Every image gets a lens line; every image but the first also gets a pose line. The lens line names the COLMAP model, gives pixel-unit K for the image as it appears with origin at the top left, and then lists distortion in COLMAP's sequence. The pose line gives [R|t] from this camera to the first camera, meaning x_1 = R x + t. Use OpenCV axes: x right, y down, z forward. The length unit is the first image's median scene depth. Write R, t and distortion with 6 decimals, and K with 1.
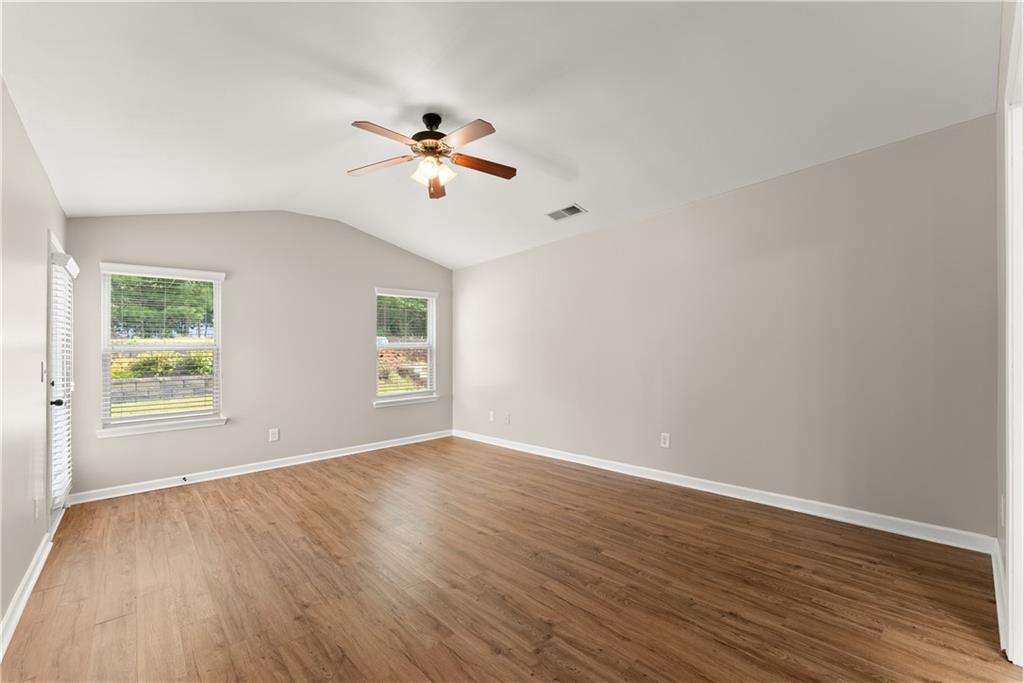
lens RADIAL K [[419.1, 0, 511.9], [0, 419.1, 382.5], [0, 0, 1]] dist [0.001151, 0.000078]
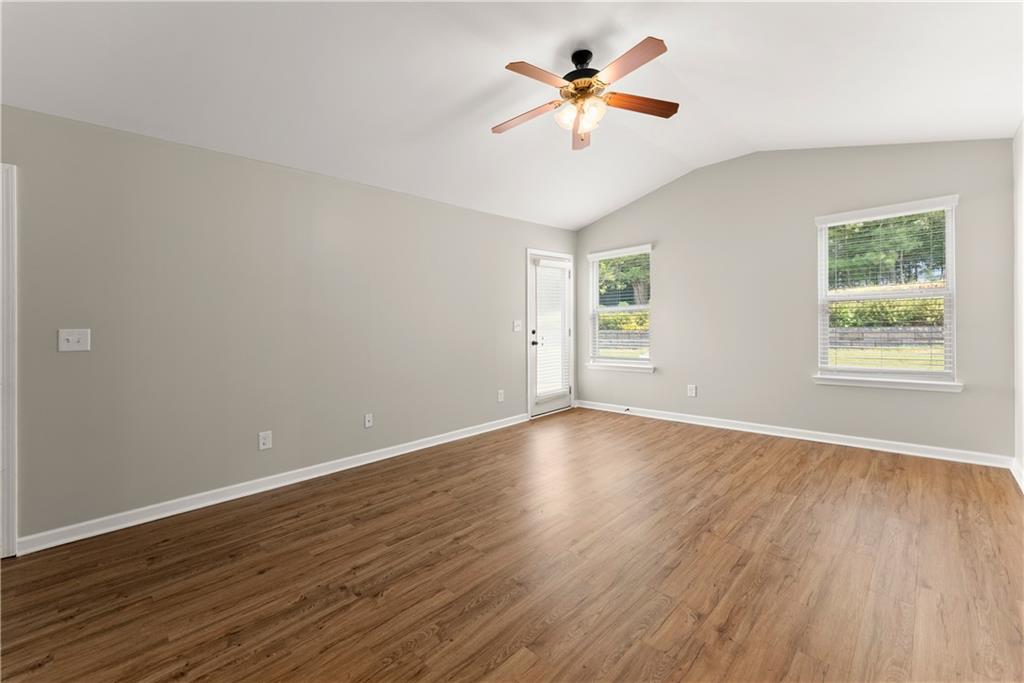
lens RADIAL K [[421.0, 0, 507.9], [0, 421.0, 332.9], [0, 0, 1]] dist [-0.000410, -0.000094]
pose [[0.038919, 0.048314, -0.998074, 0.717423], [-0.040611, 0.998082, 0.046731, -0.076669], [0.998417, 0.038714, 0.040806, 0.826351]]
